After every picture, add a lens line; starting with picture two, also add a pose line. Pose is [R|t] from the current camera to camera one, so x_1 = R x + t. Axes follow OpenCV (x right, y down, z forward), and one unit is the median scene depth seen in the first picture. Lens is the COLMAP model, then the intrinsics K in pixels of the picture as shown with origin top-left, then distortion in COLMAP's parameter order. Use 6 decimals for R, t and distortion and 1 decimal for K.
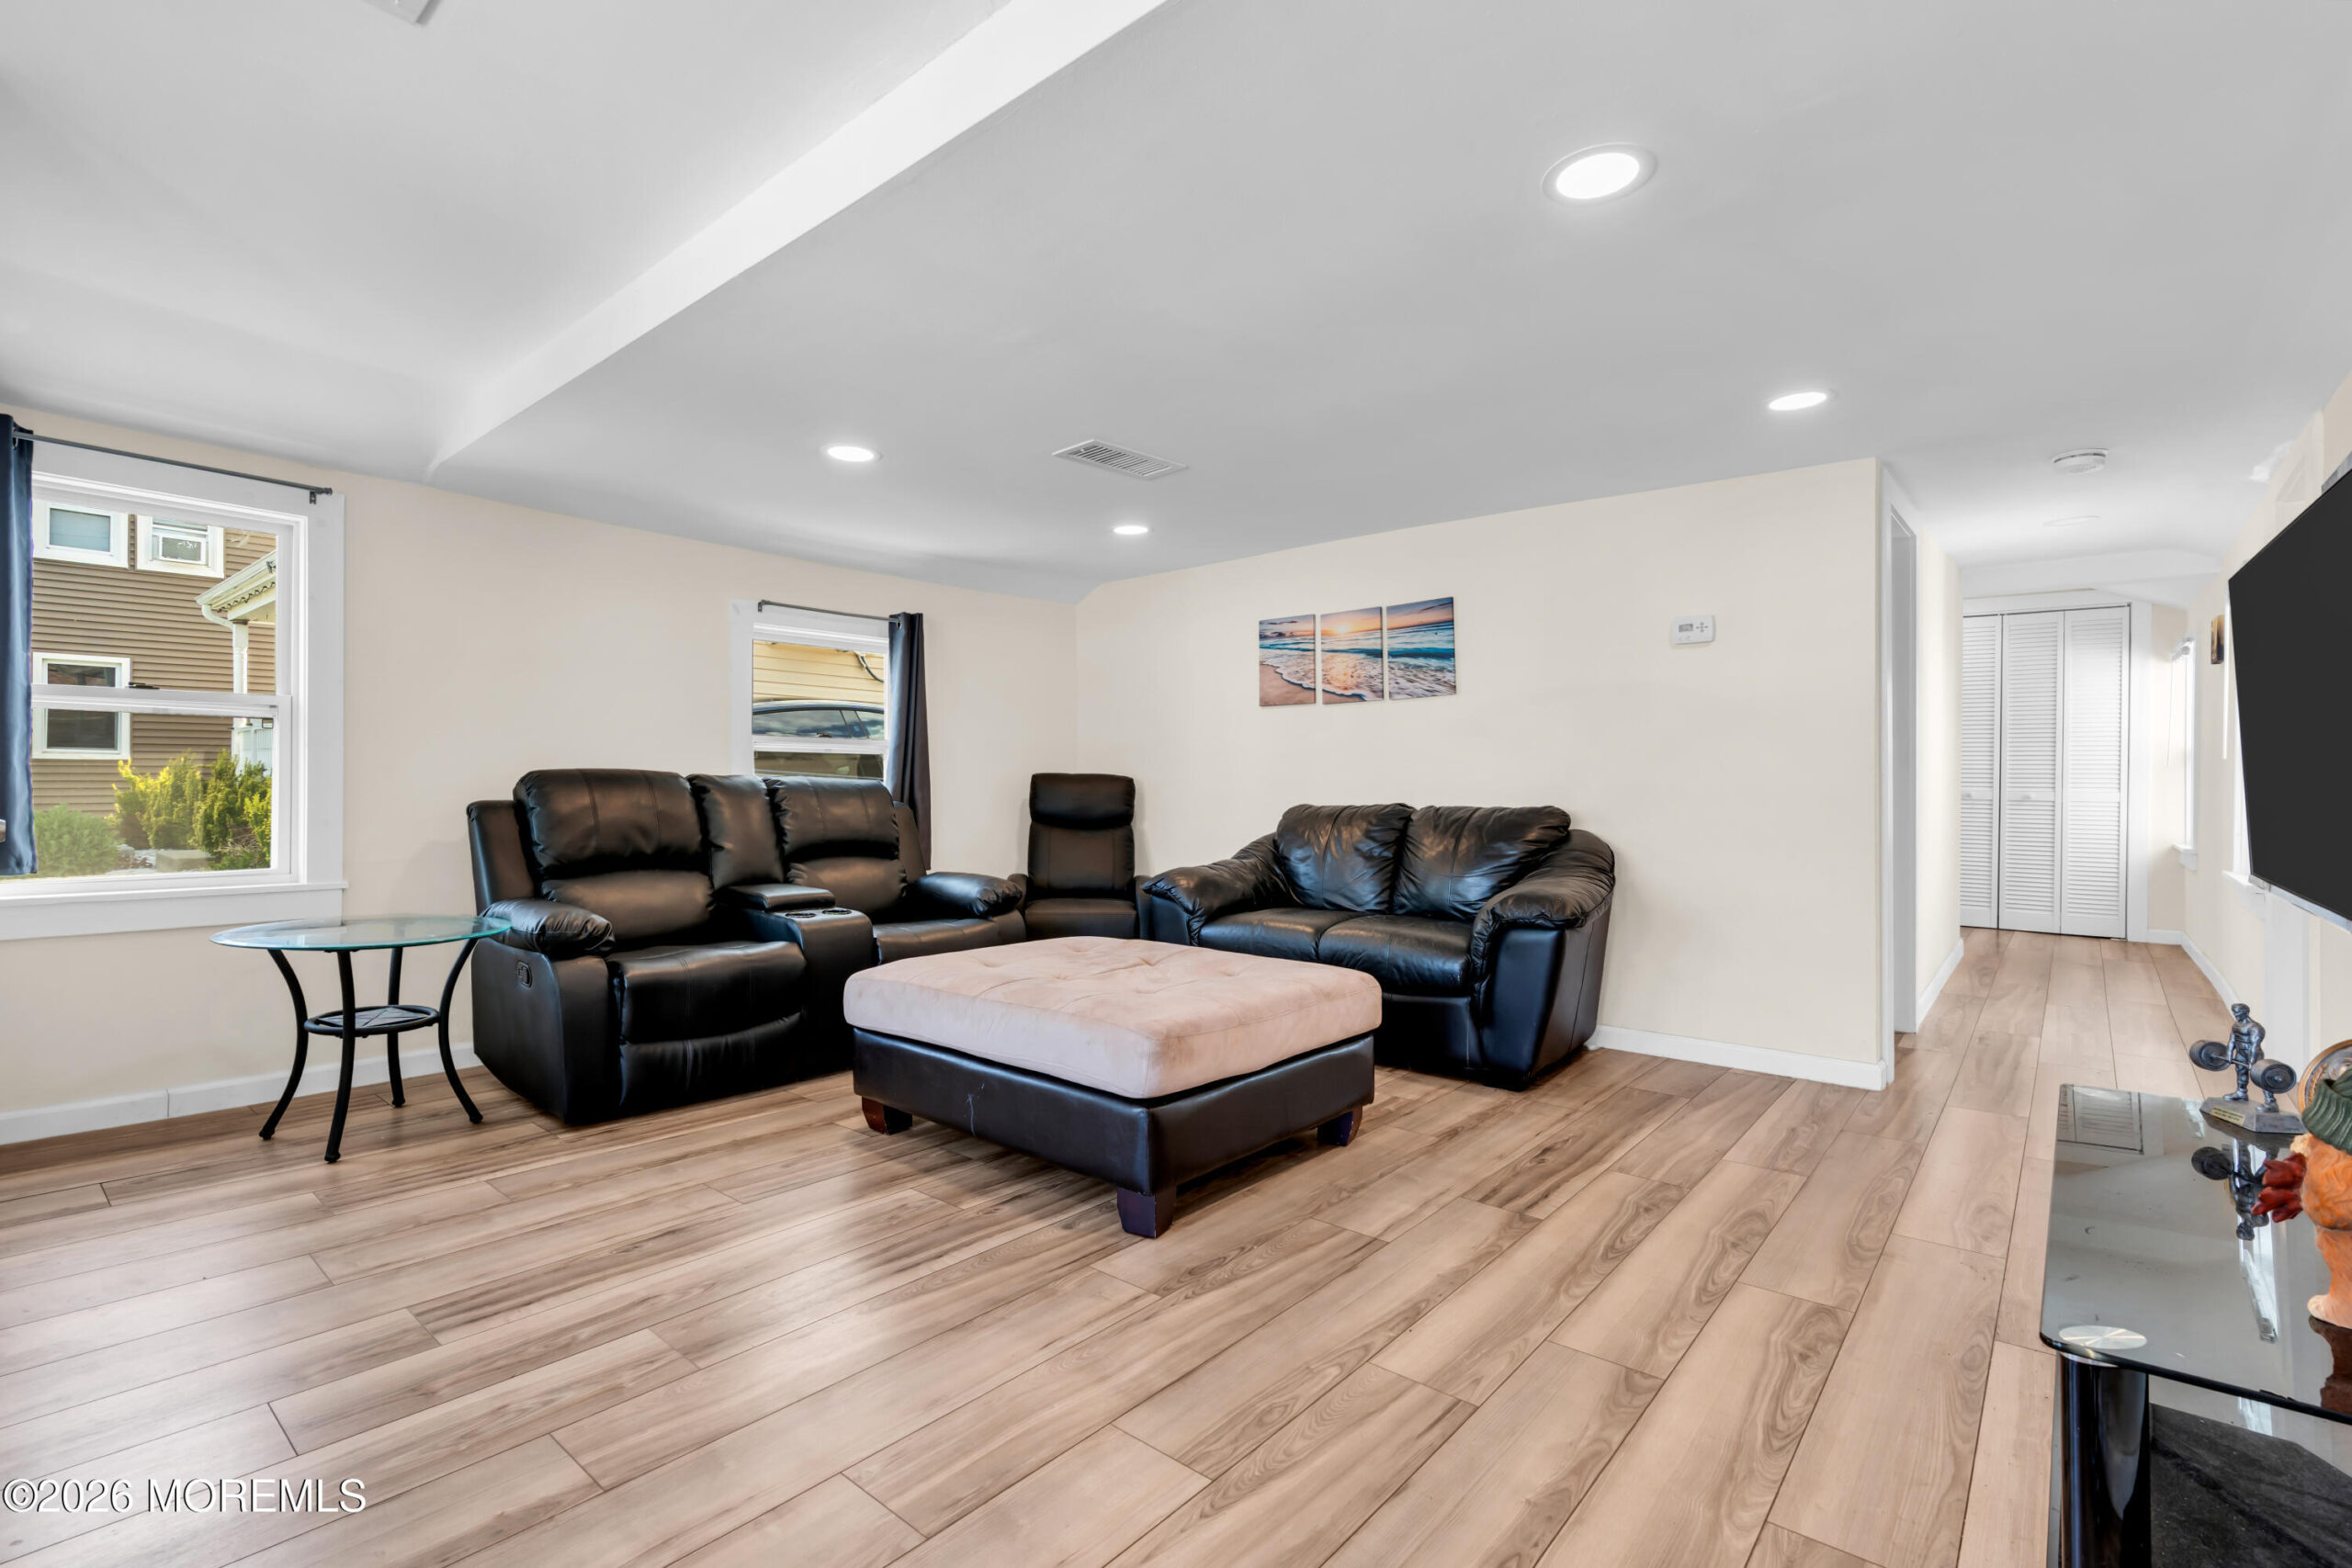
lens RADIAL K [[1070.0, 0, 1156.3], [0, 1070.0, 784.8], [0, 0, 1]] dist [-0.003424, 0.003348]
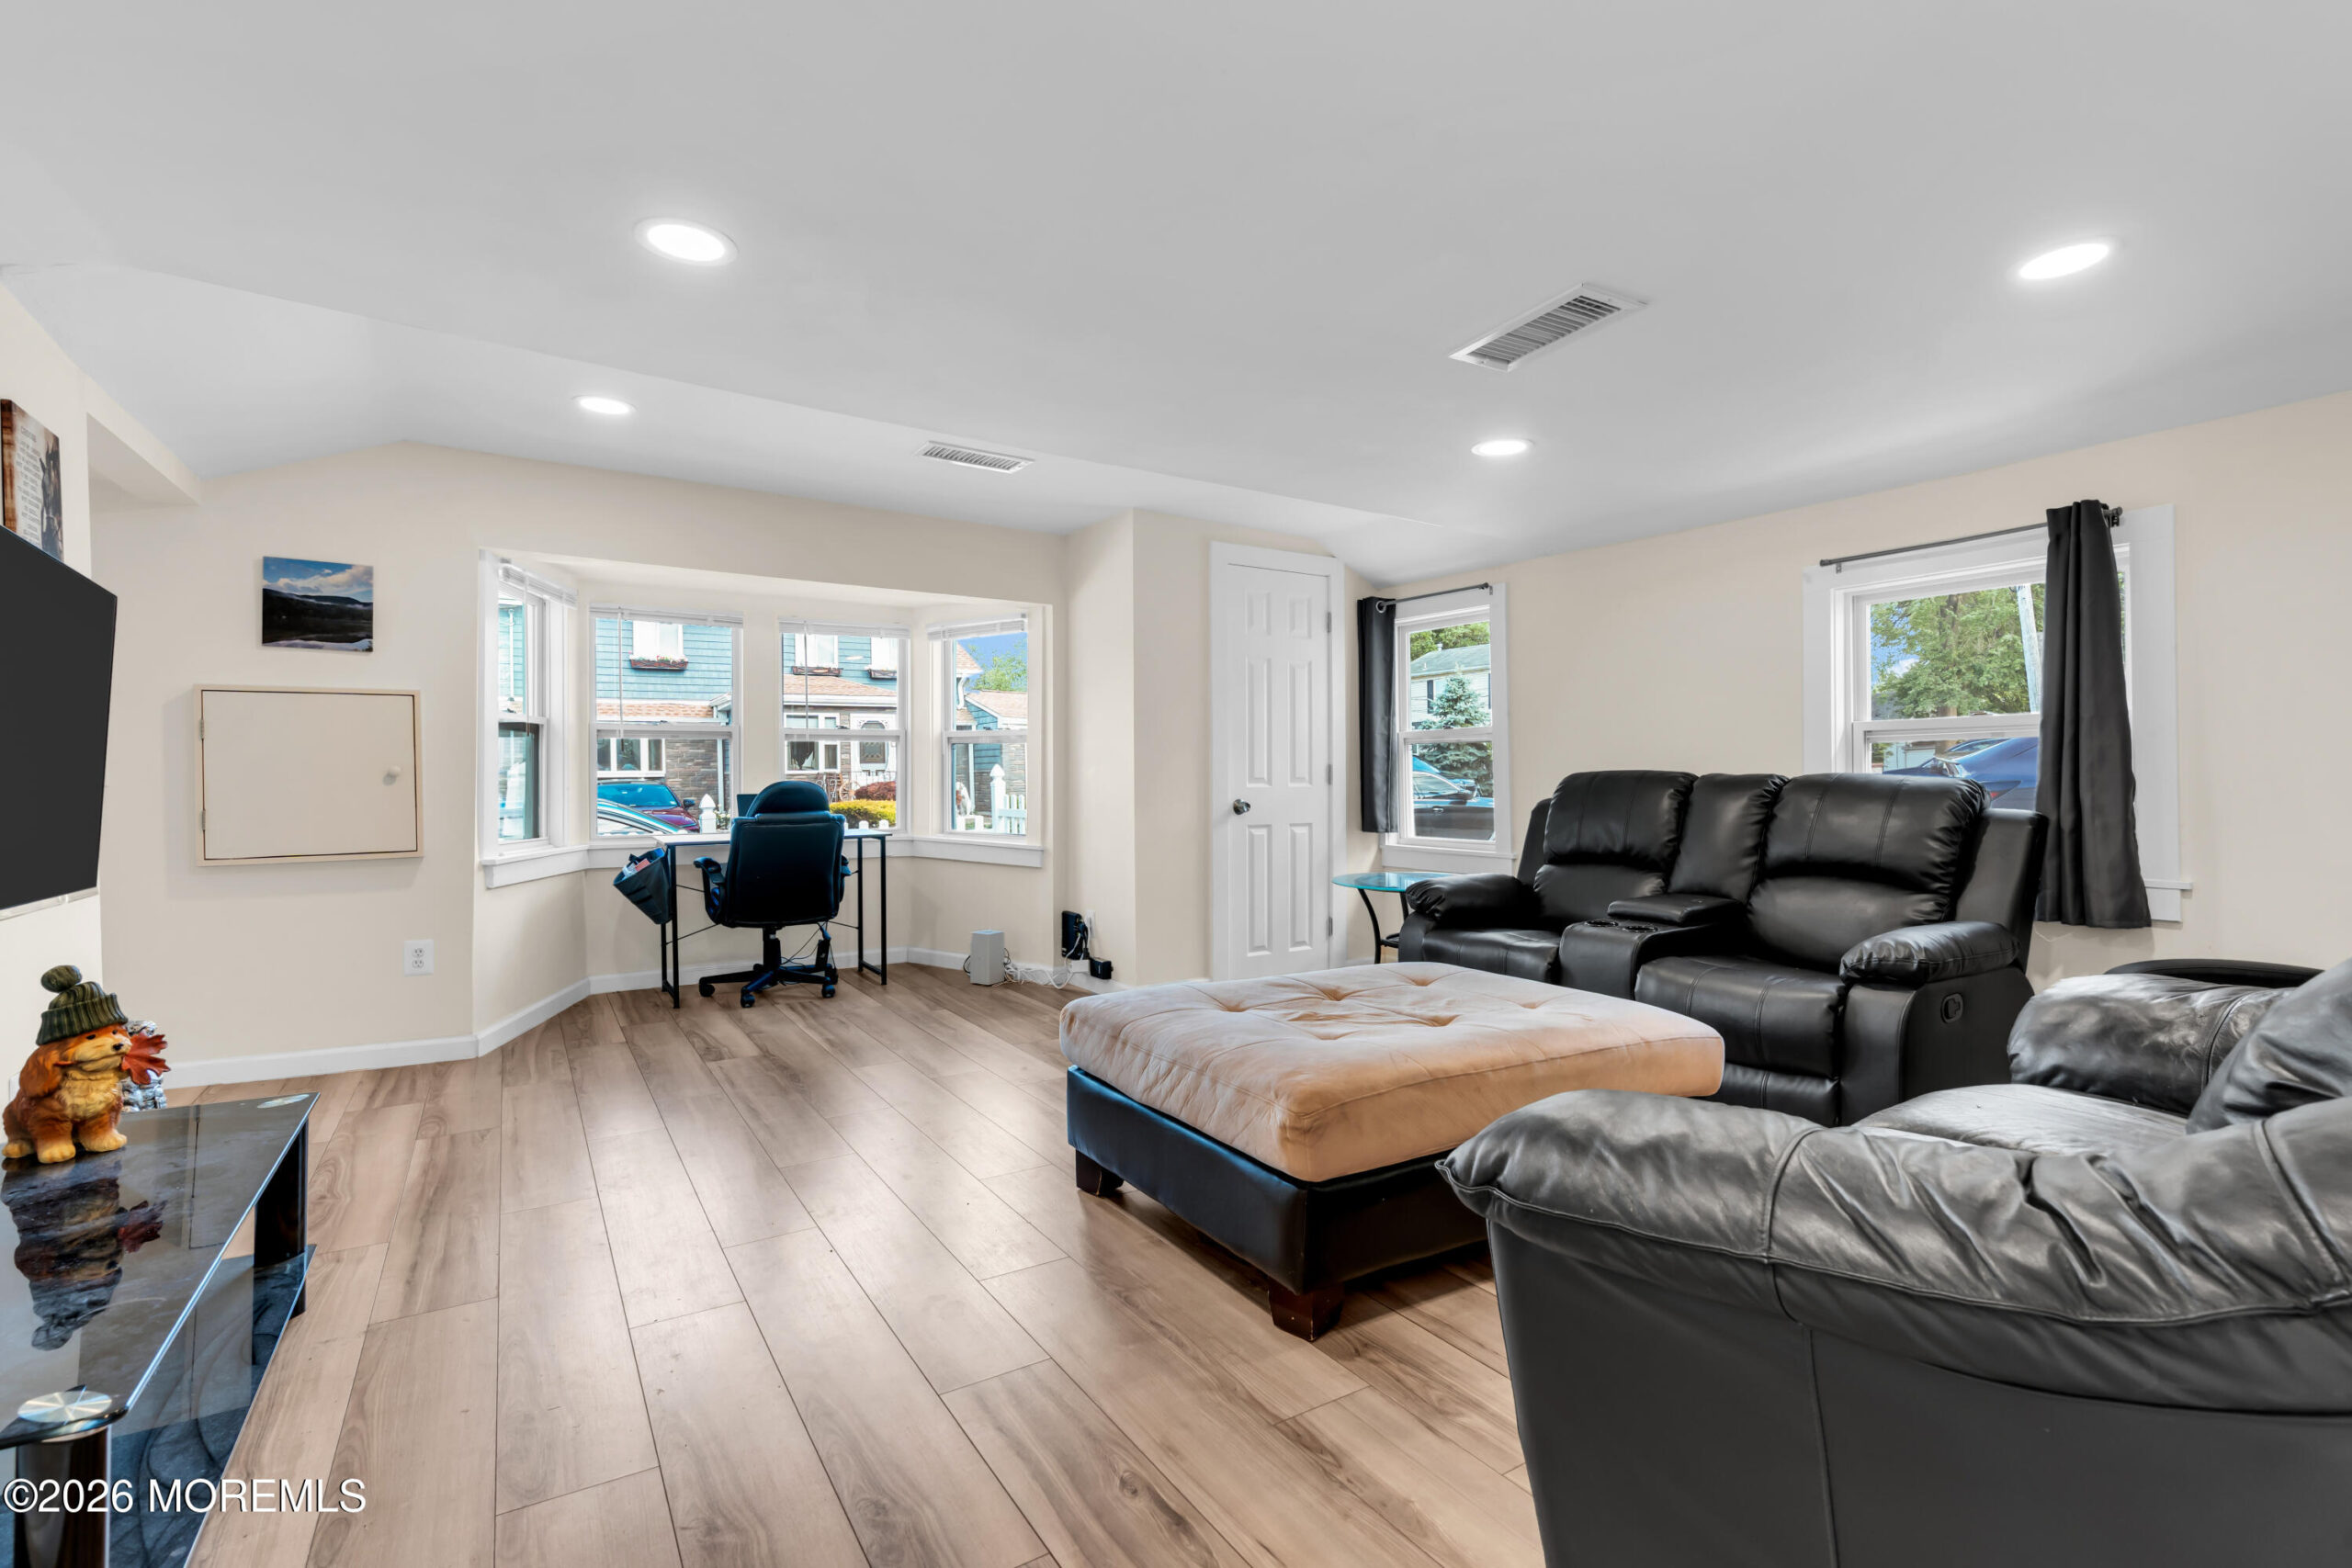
lens RADIAL K [[1070.0, 0, 1173.9], [0, 1070.0, 761.4], [0, 0, 1]] dist [-0.003424, 0.003348]
pose [[-0.290685, -0.021900, -0.956568, 0.556680], [0.001498, 0.999726, -0.023343, -0.000115], [0.956818, -0.008218, -0.290572, 0.750759]]
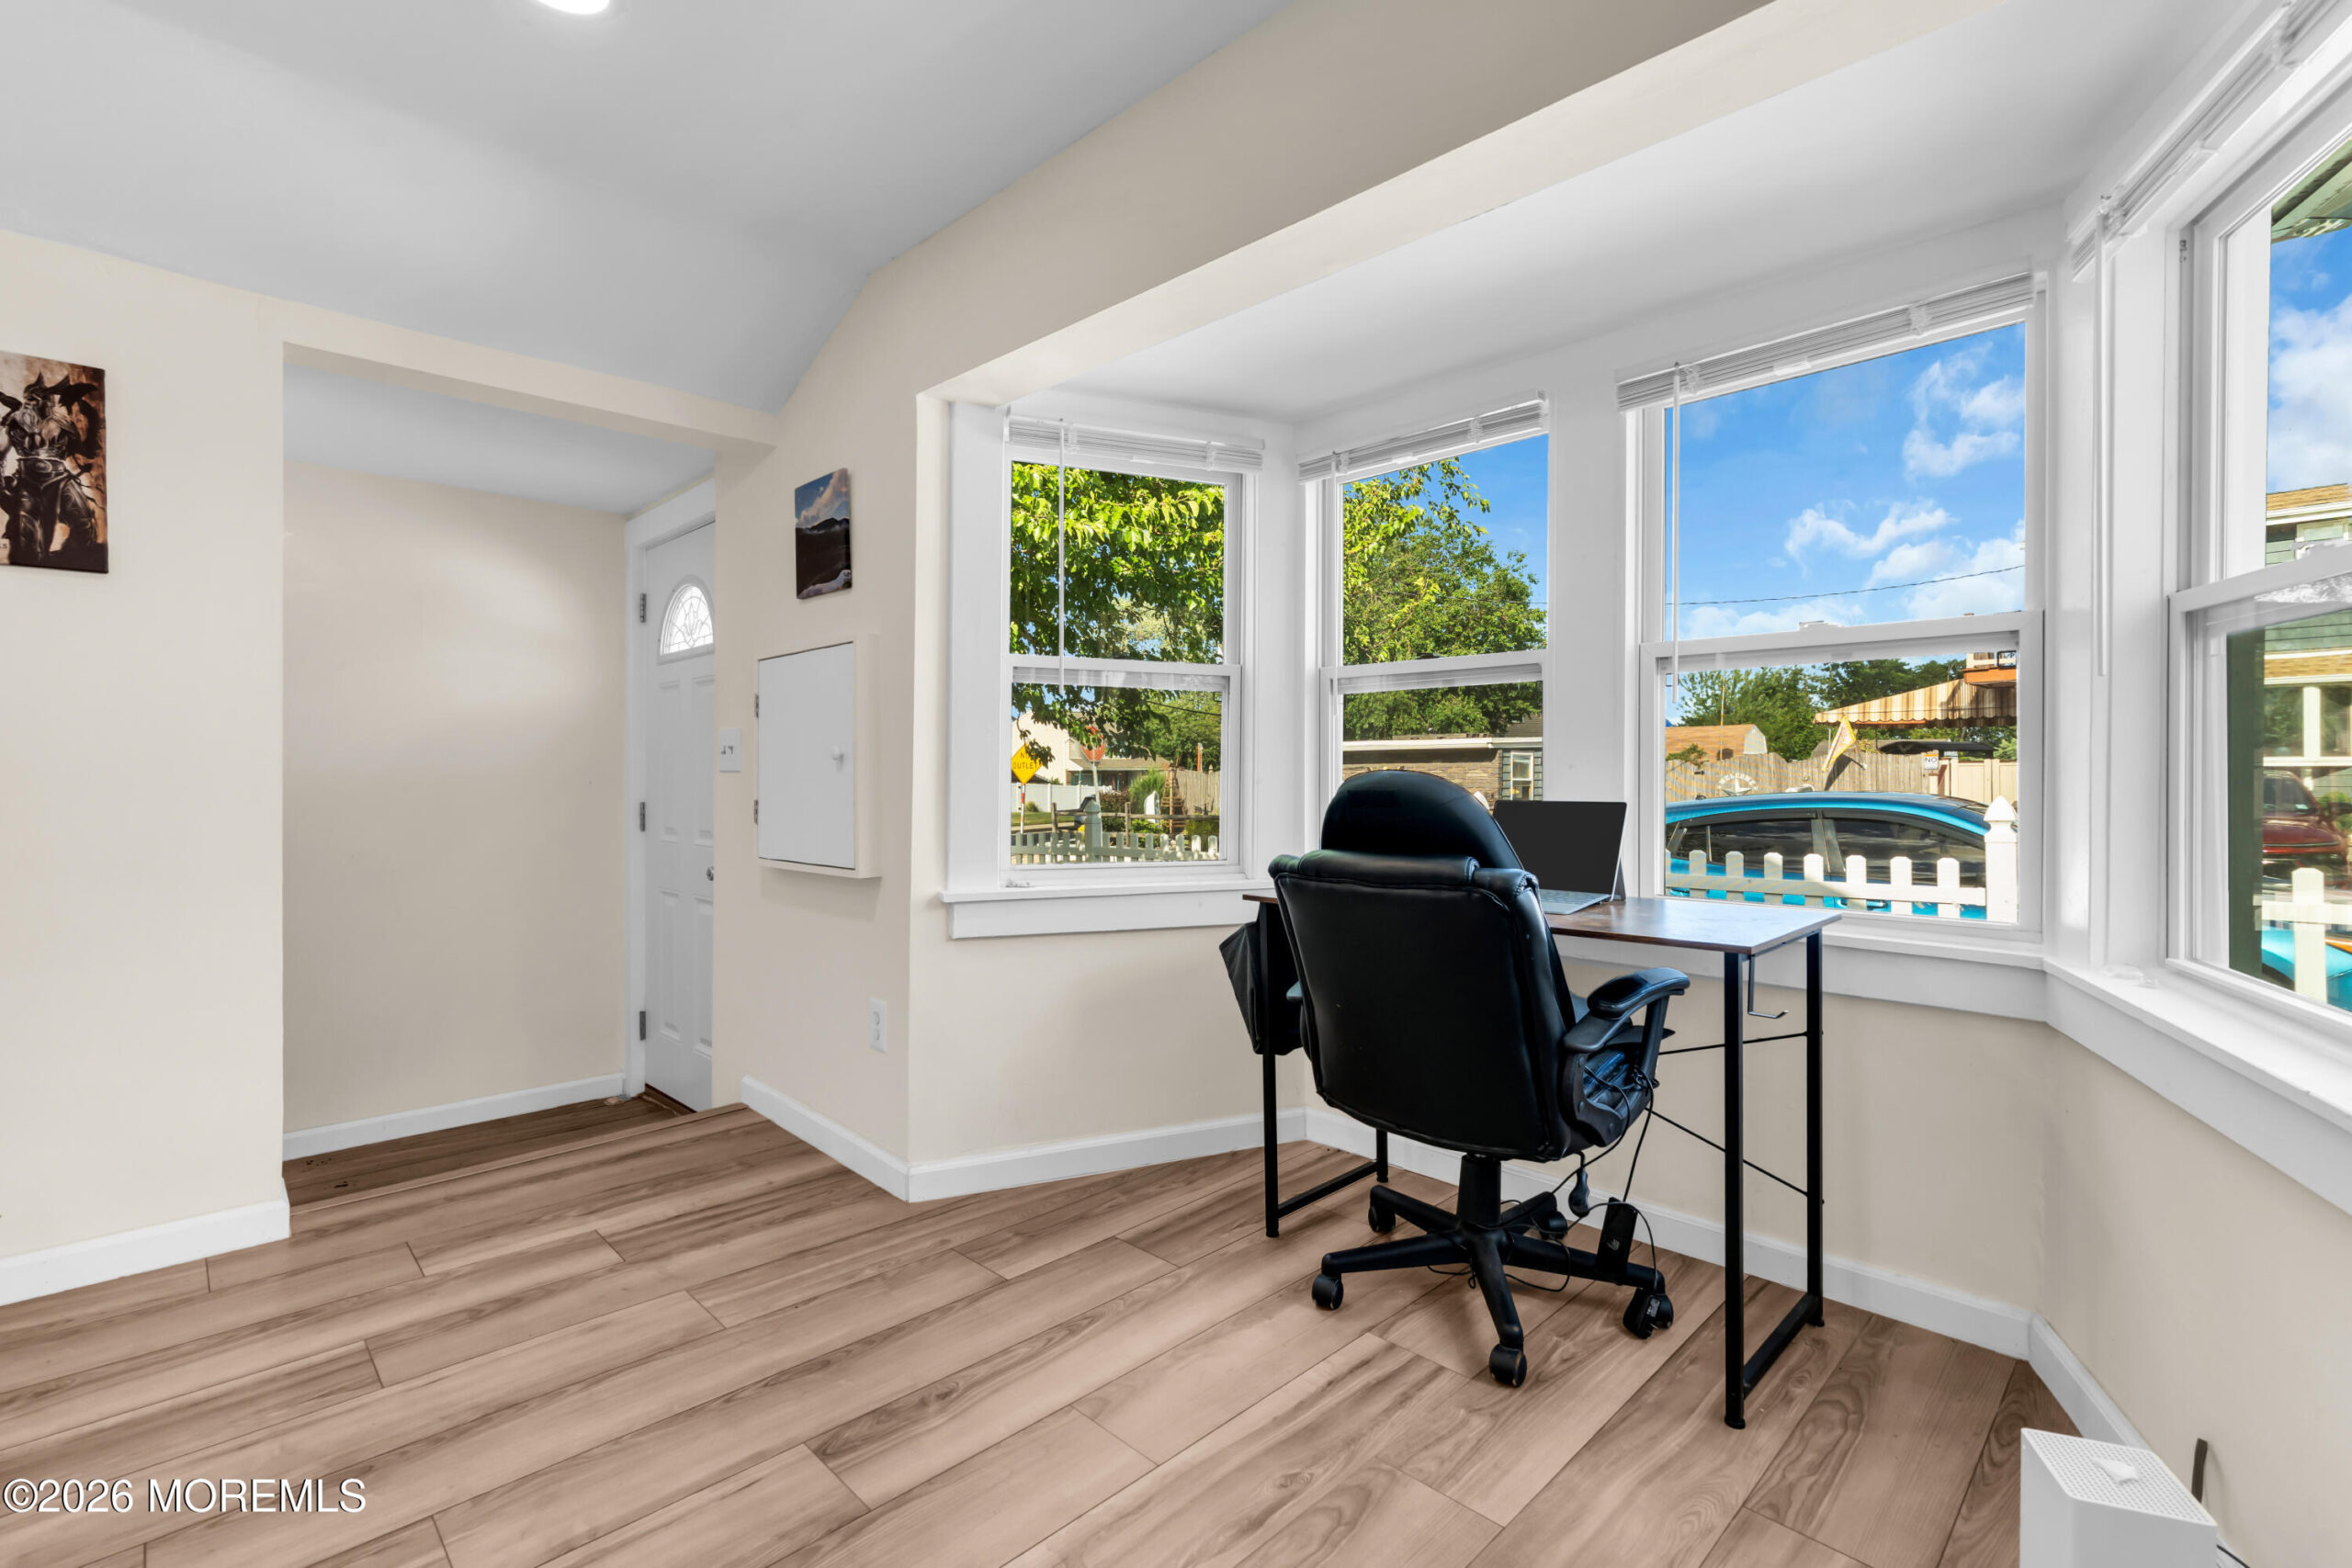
lens RADIAL K [[1070.0, 0, 1165.7], [0, 1070.0, 771.8], [0, 0, 1]] dist [-0.003424, 0.003348]
pose [[-0.997078, -0.010392, 0.075680, -0.304083], [-0.010135, 0.999941, 0.003785, -0.006500], [-0.075715, 0.003007, -0.997125, 0.489685]]
